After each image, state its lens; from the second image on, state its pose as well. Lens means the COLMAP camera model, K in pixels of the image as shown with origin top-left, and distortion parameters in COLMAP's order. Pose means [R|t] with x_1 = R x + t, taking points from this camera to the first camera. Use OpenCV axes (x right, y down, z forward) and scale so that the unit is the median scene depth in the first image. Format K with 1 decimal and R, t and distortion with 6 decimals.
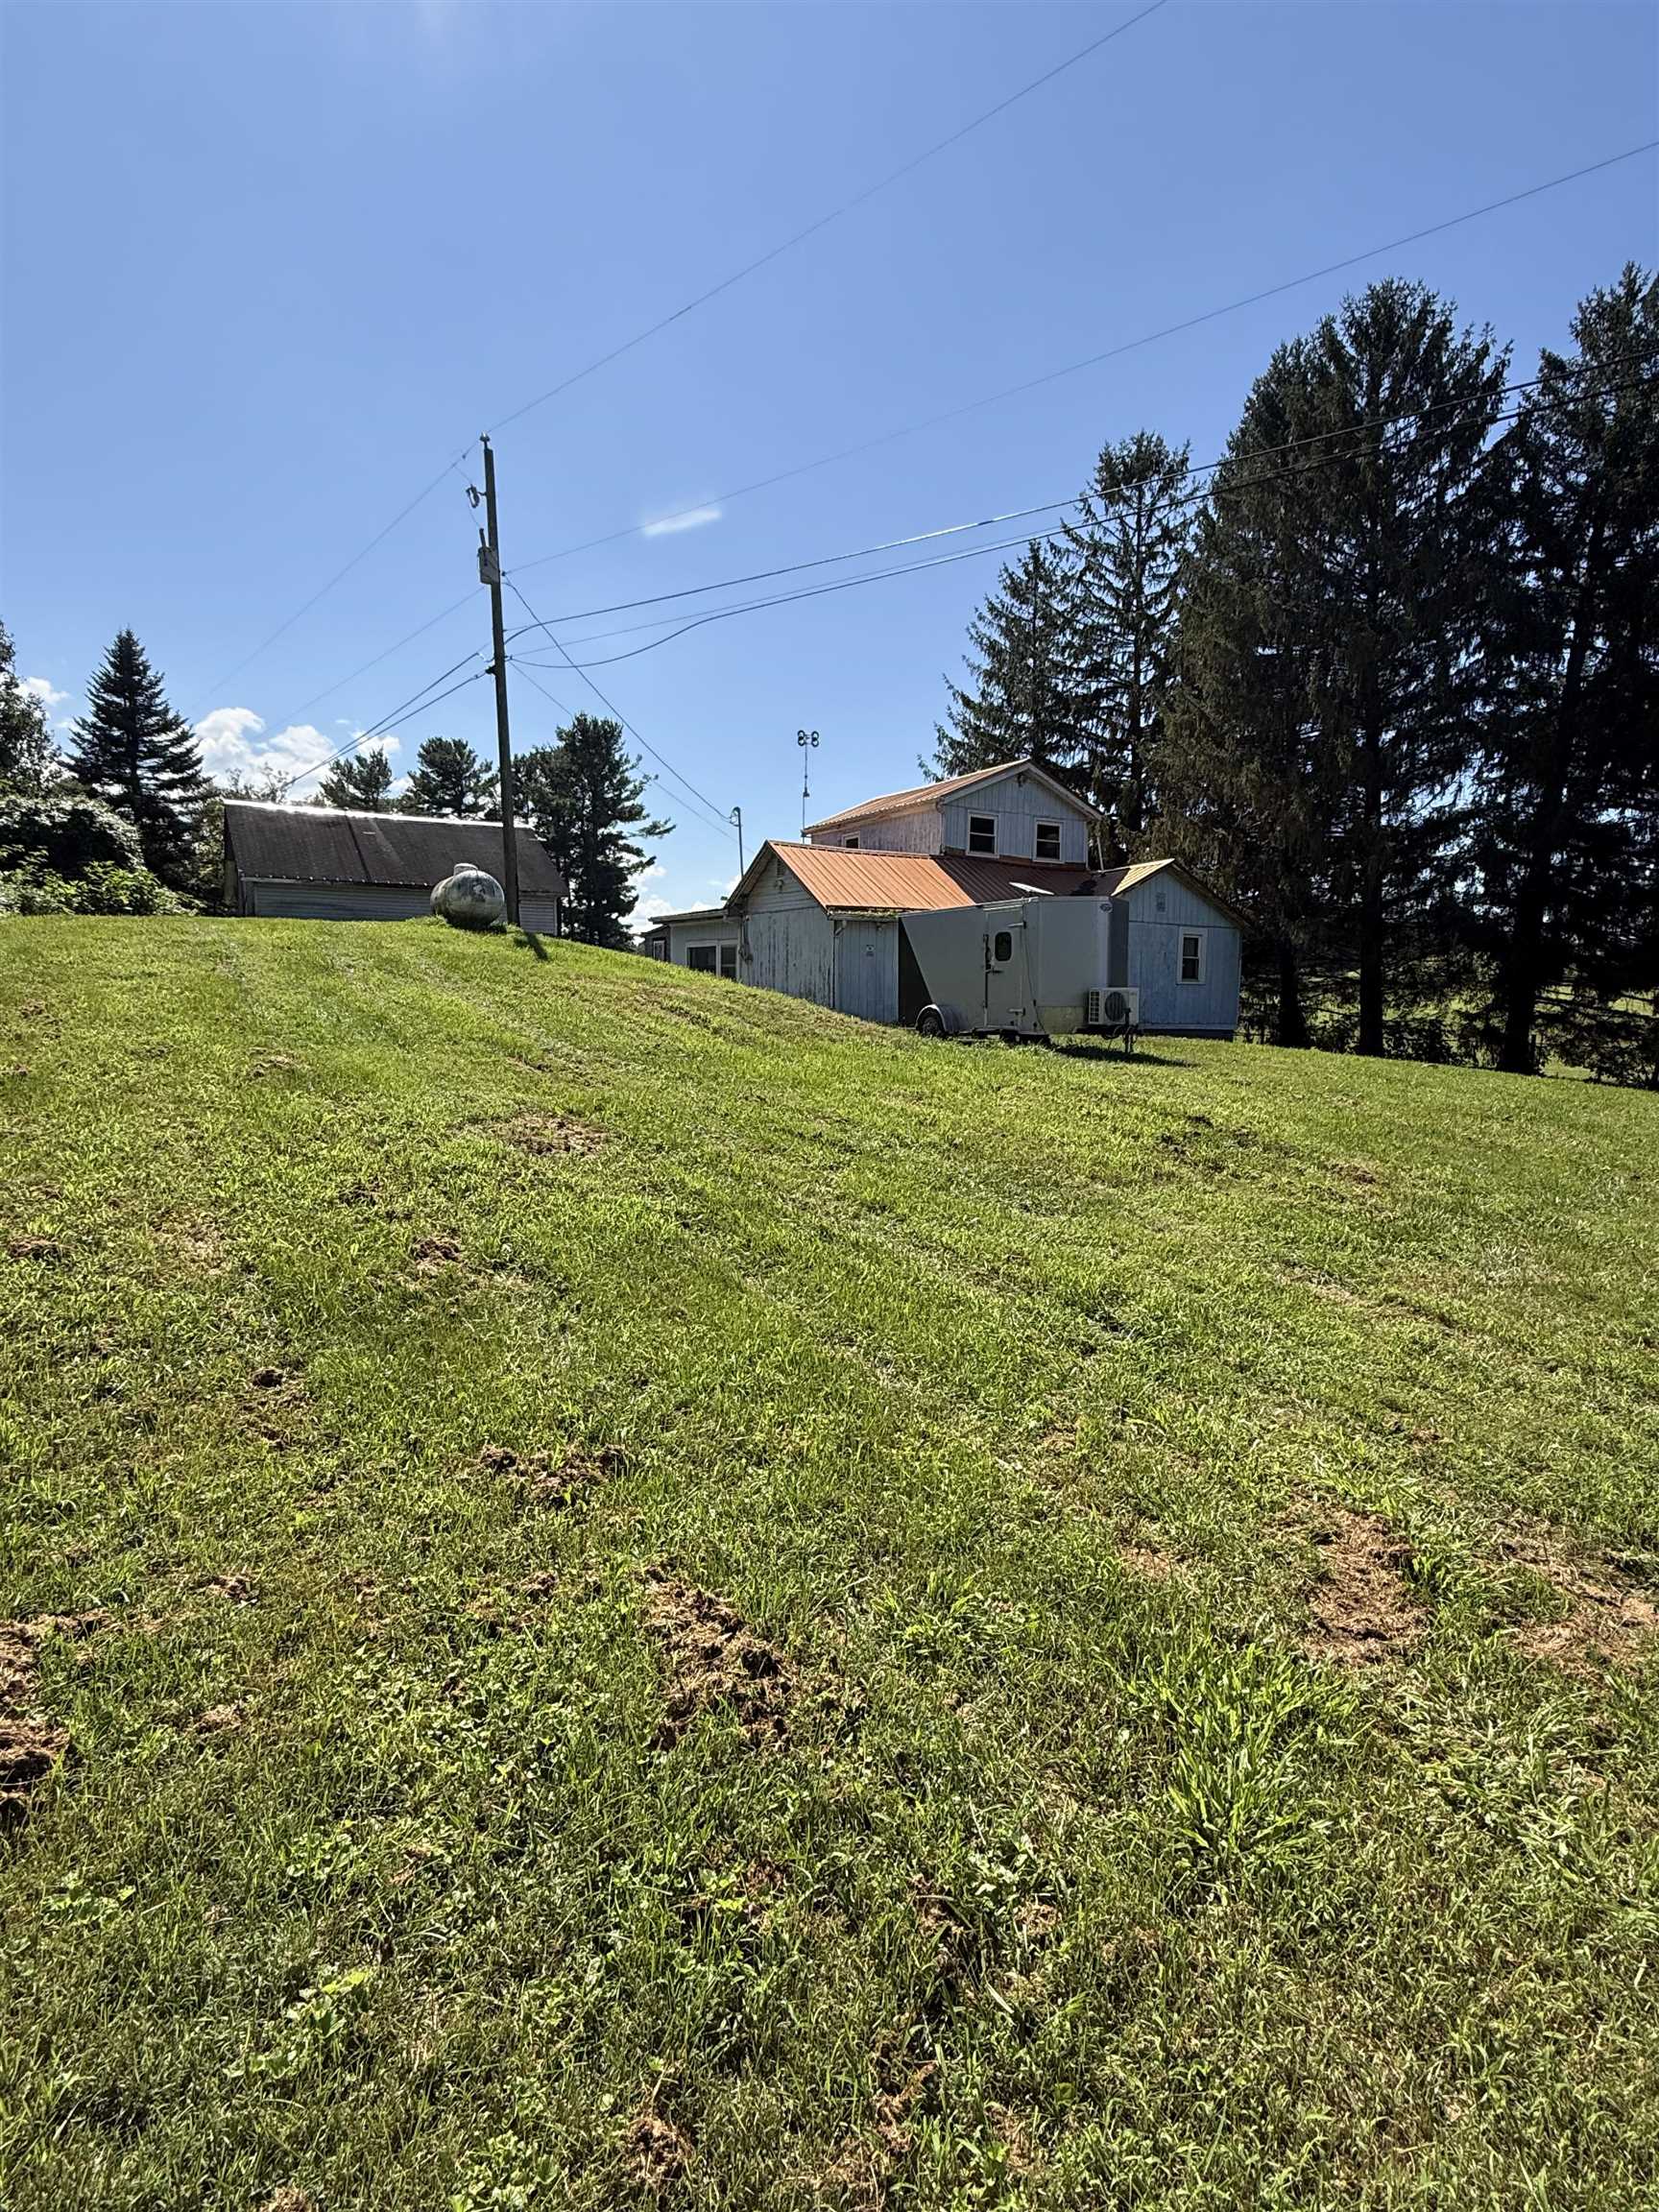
lens RADIAL K [[1073.4, 0, 838.2], [0, 1073.4, 1112.6], [0, 0, 1]] dist [0.004055, 0.000142]
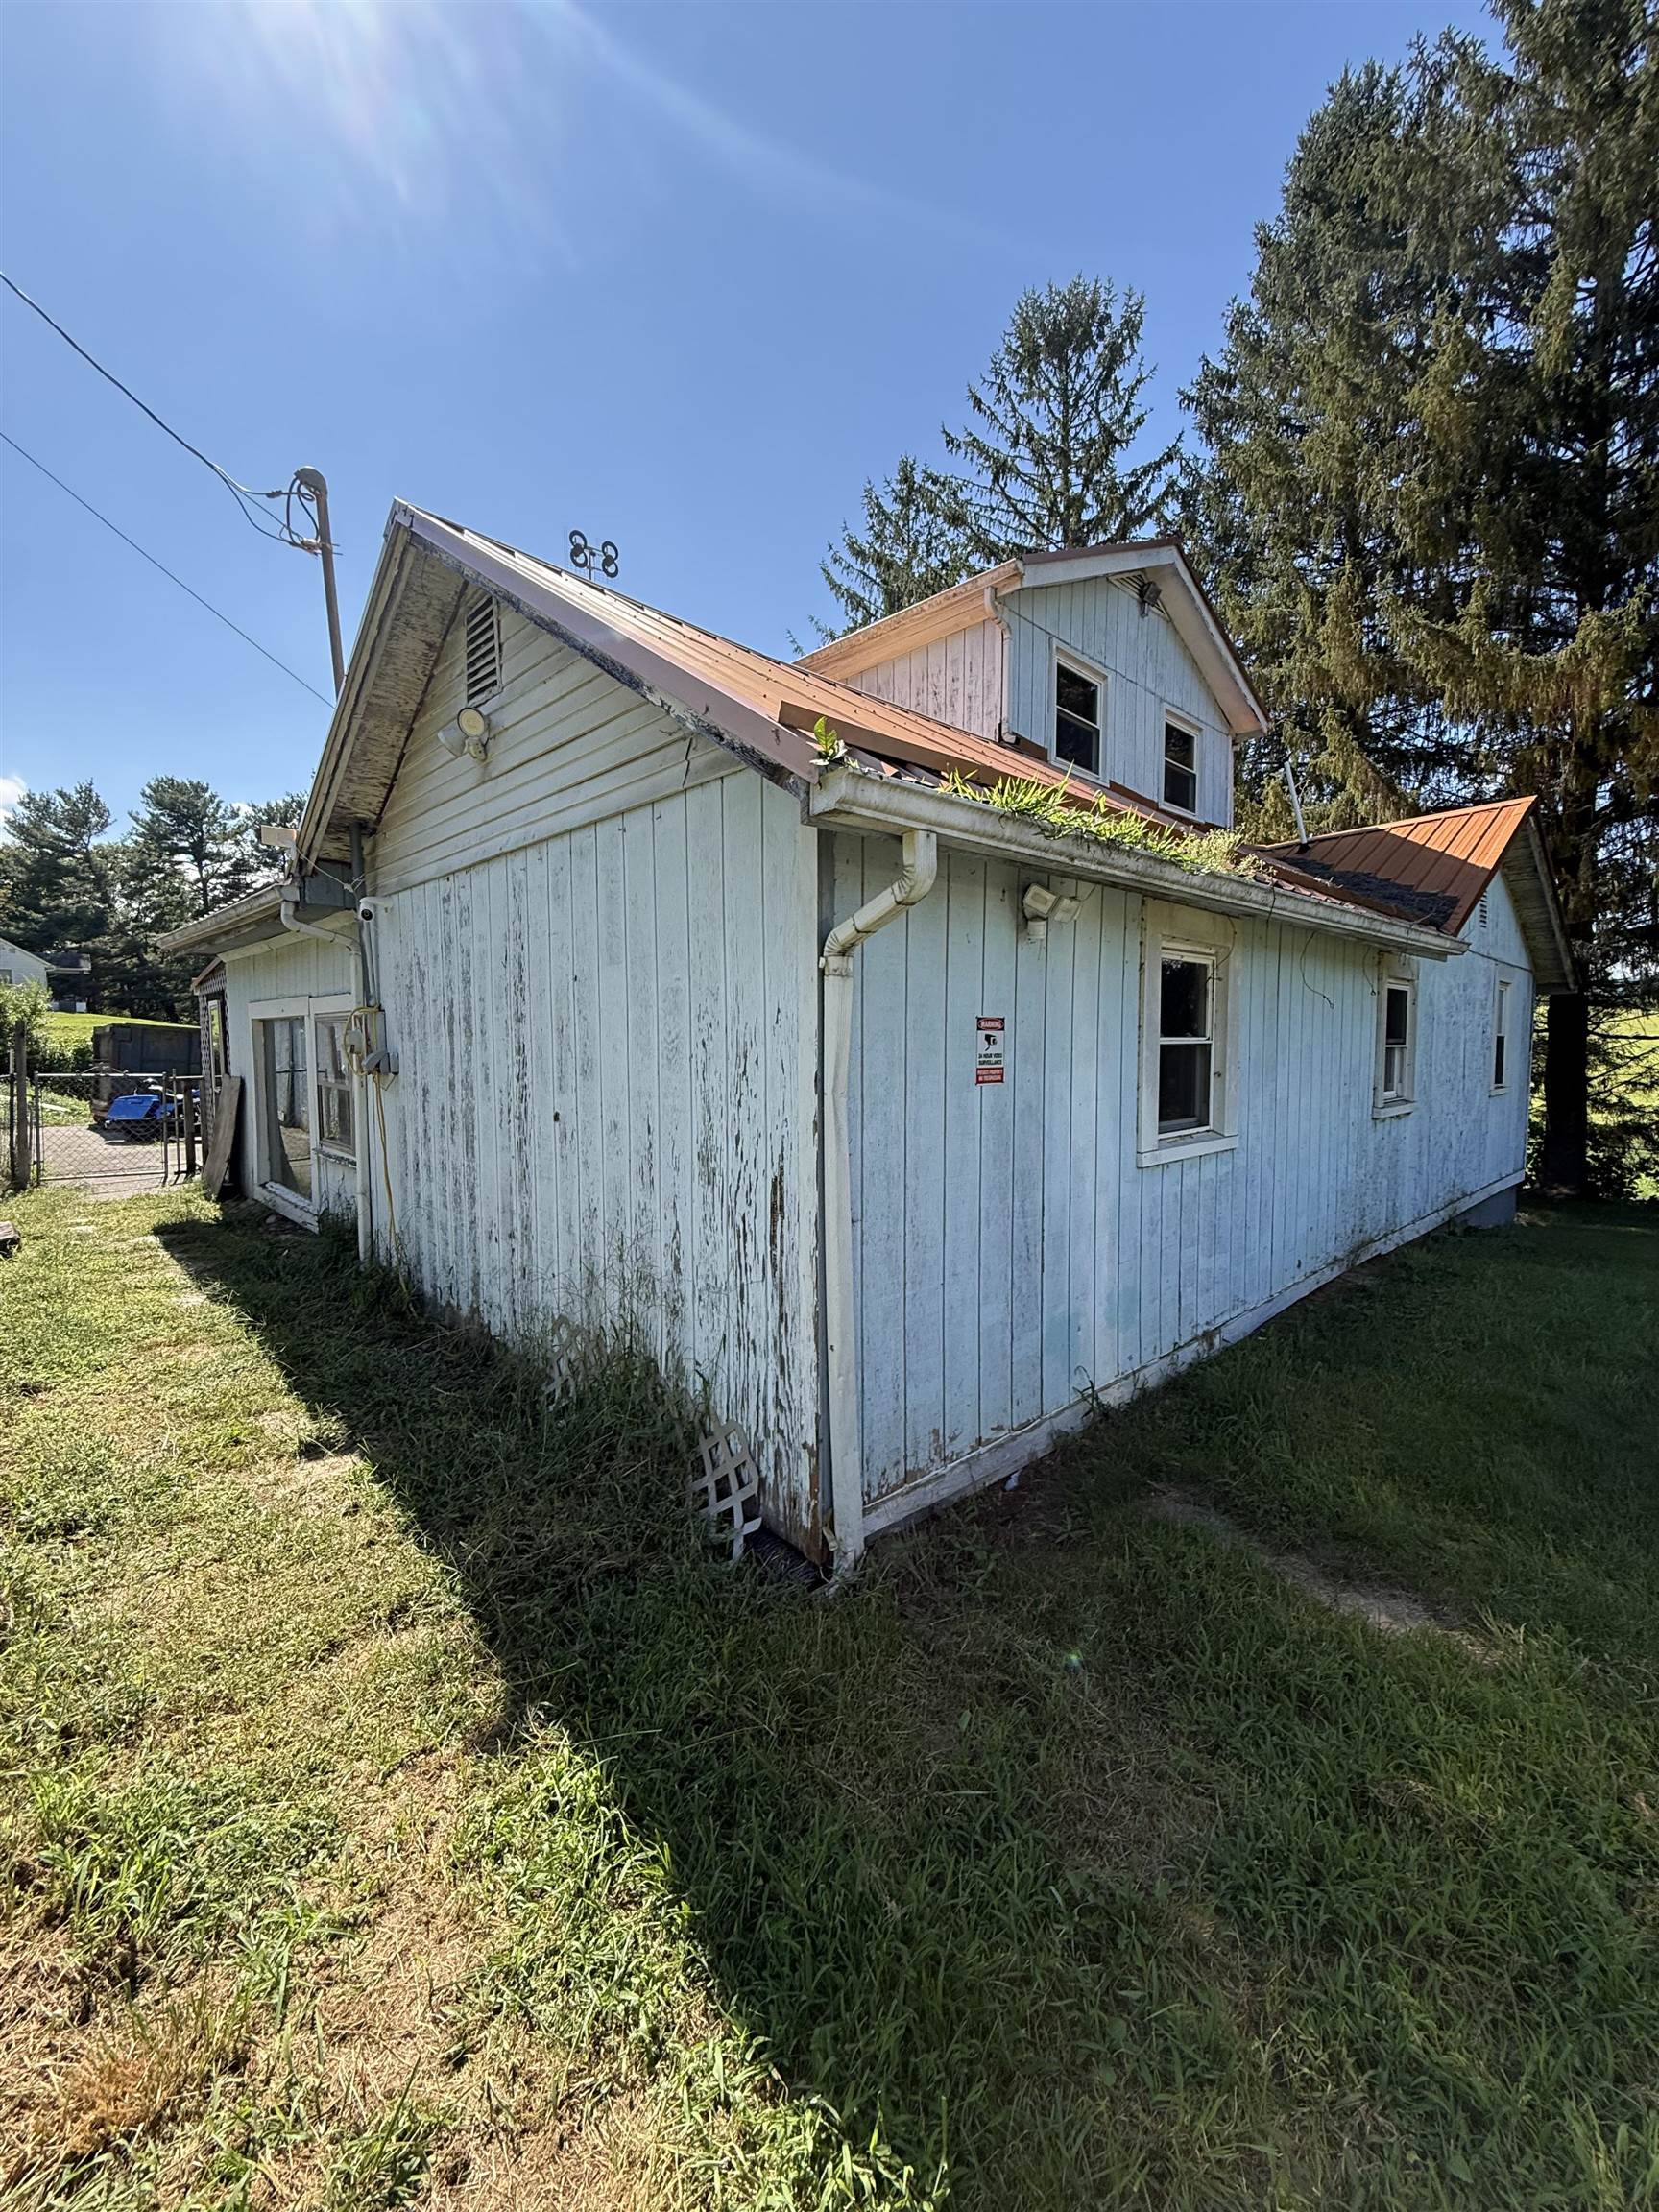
lens RADIAL K [[885.0, 0, 828.5], [0, 885.0, 1100.4], [0, 0, 1]] dist [-0.000069, 0.000496]
pose [[0.975042, -0.027709, 0.220286, -0.005866], [0.037924, 0.998386, -0.042276, -0.028496], [-0.218759, 0.049575, 0.974519, 0.179742]]
